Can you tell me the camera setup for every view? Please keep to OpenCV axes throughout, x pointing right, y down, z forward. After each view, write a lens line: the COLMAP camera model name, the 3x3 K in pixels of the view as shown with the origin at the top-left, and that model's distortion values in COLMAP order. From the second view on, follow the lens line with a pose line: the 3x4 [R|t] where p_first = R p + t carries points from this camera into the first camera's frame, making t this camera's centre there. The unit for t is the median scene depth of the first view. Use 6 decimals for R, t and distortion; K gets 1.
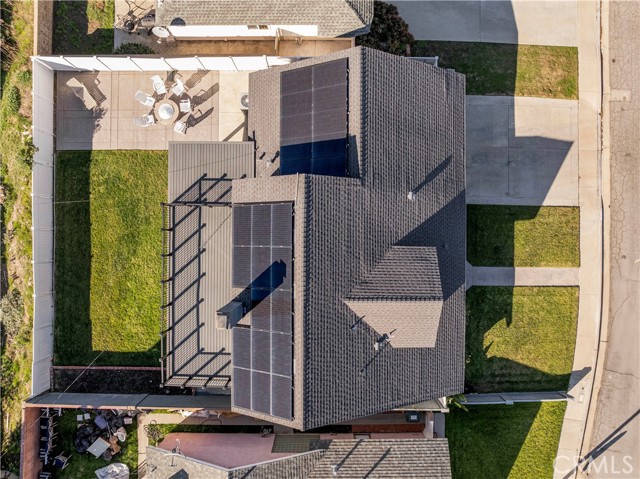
lens RADIAL K [[445.4, 0, 319.9], [0, 445.4, 239.7], [0, 0, 1]] dist [0.001699, 0.000205]
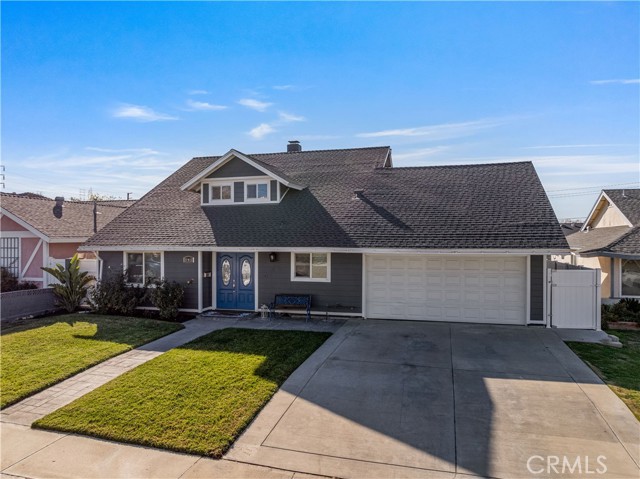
lens RADIAL K [[445.4, 0, 319.8], [0, 445.4, 242.5], [0, 0, 1]] dist [0.001699, 0.000205]
pose [[-0.257242, 0.012500, -0.966266, 0.823838], [-0.966347, -0.003605, 0.257216, -0.195369], [-0.000268, 0.999915, 0.013007, 0.885959]]
